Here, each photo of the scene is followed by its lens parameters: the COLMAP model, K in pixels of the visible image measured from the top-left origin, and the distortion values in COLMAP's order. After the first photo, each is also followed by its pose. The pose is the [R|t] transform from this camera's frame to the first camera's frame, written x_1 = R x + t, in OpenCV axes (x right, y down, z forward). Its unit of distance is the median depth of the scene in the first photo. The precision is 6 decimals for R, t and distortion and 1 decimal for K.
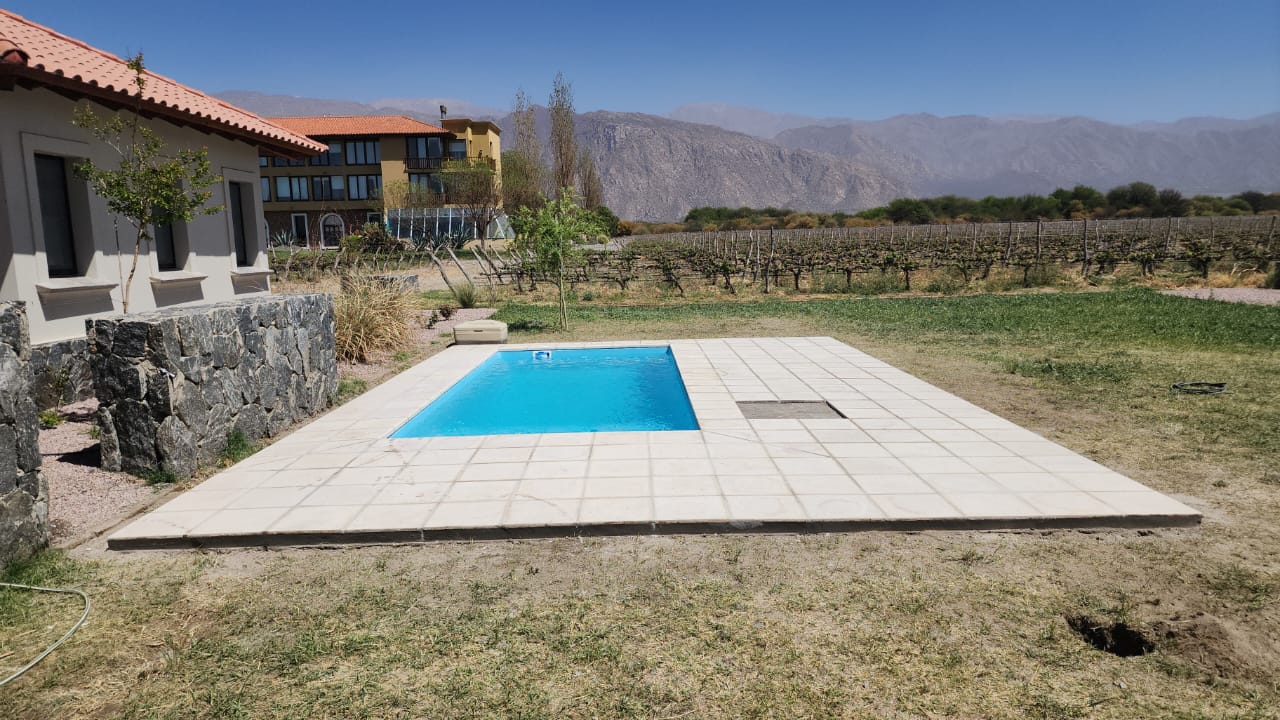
lens RADIAL K [[874.5, 0, 638.5], [0, 874.5, 361.7], [0, 0, 1]] dist [0.070798, -0.058909]
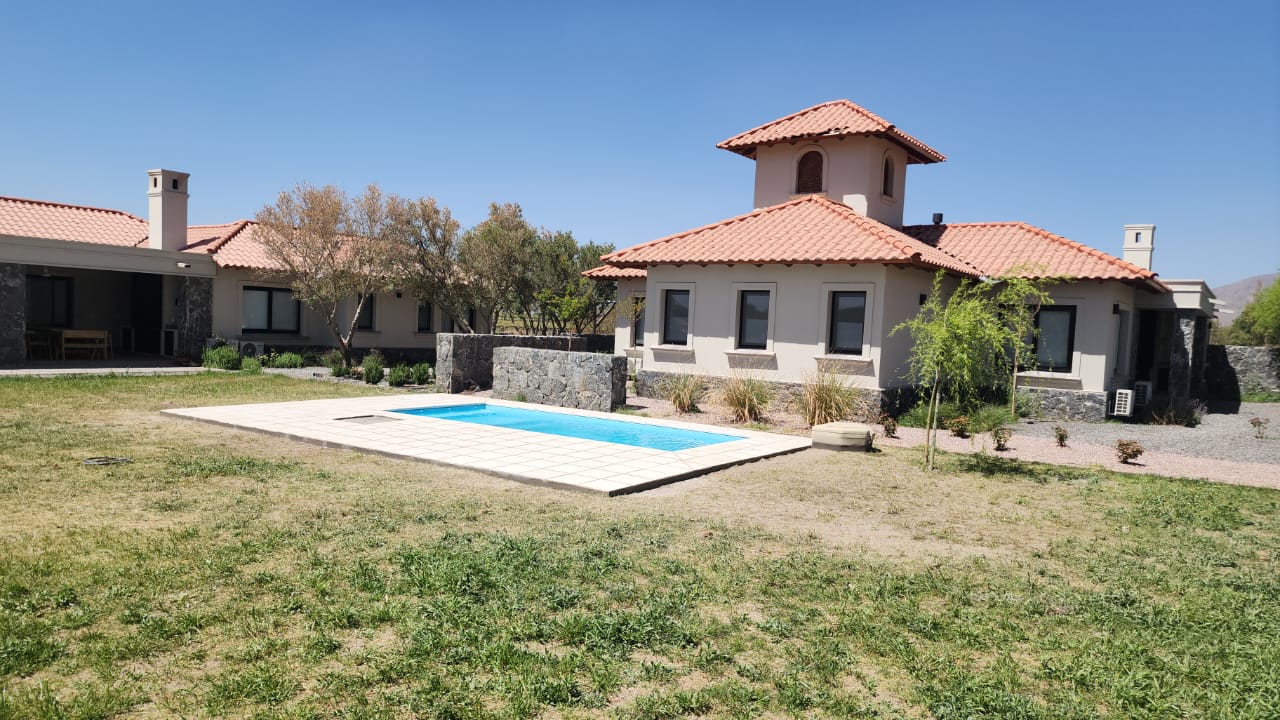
lens RADIAL K [[874.5, 0, 631.1], [0, 874.5, 365.1], [0, 0, 1]] dist [0.070798, -0.058909]
pose [[-0.571538, 0.035169, -0.819821, 0.723455], [-0.143313, 0.979448, 0.141927, -0.206168], [0.807964, 0.198608, -0.554752, 1.305864]]
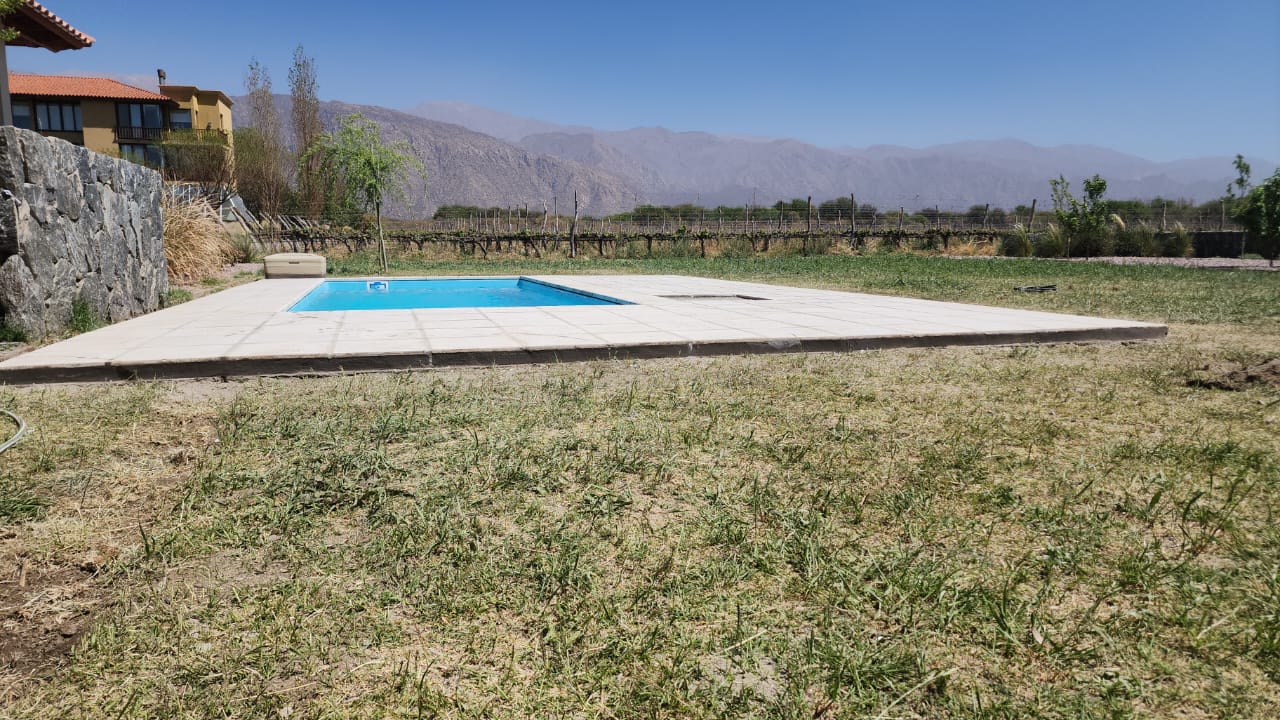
lens RADIAL K [[874.5, 0, 638.7], [0, 874.5, 364.2], [0, 0, 1]] dist [0.070798, -0.058909]
pose [[0.958928, -0.019247, 0.282997, -0.099616], [0.020255, 0.999795, -0.000637, 0.070383], [-0.282927, 0.006343, 0.959121, 0.050068]]
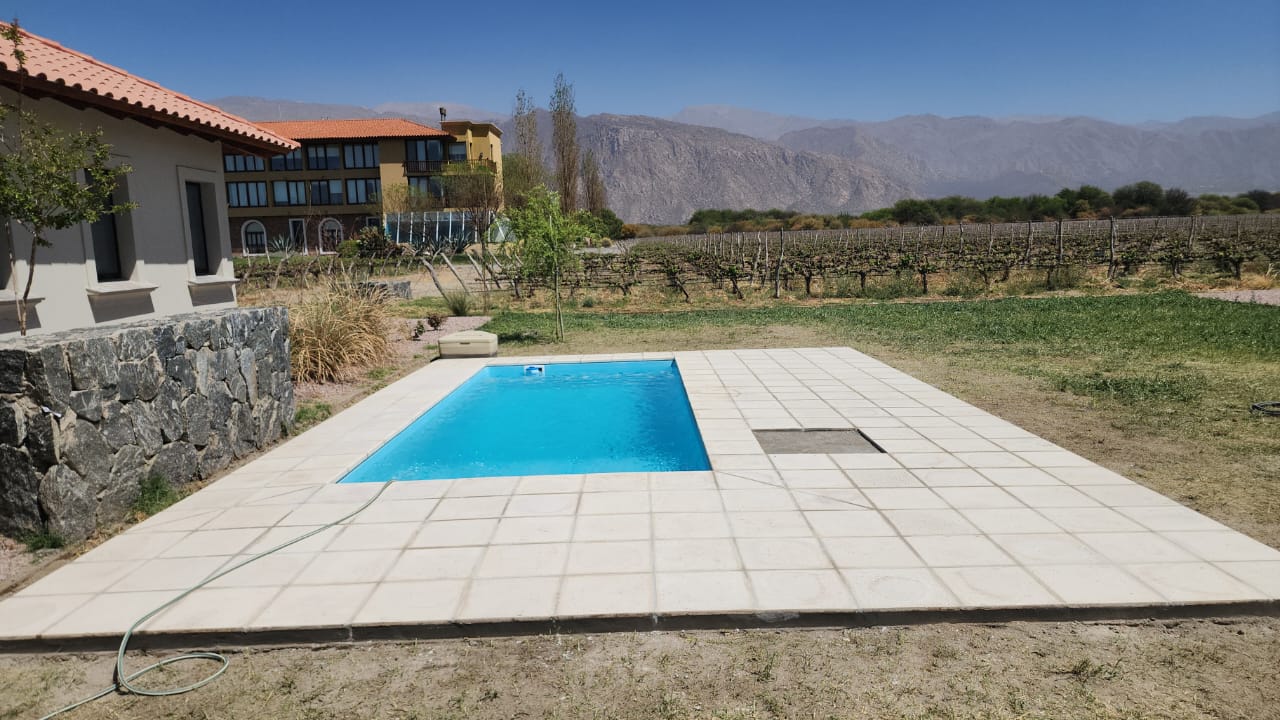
lens RADIAL K [[874.5, 0, 644.9], [0, 874.5, 361.8], [0, 0, 1]] dist [0.070798, -0.058909]
pose [[0.999975, -0.006911, 0.001416, 0.002979], [0.006916, 0.999971, -0.003230, -0.011318], [-0.001394, 0.003239, 0.999994, 0.080392]]
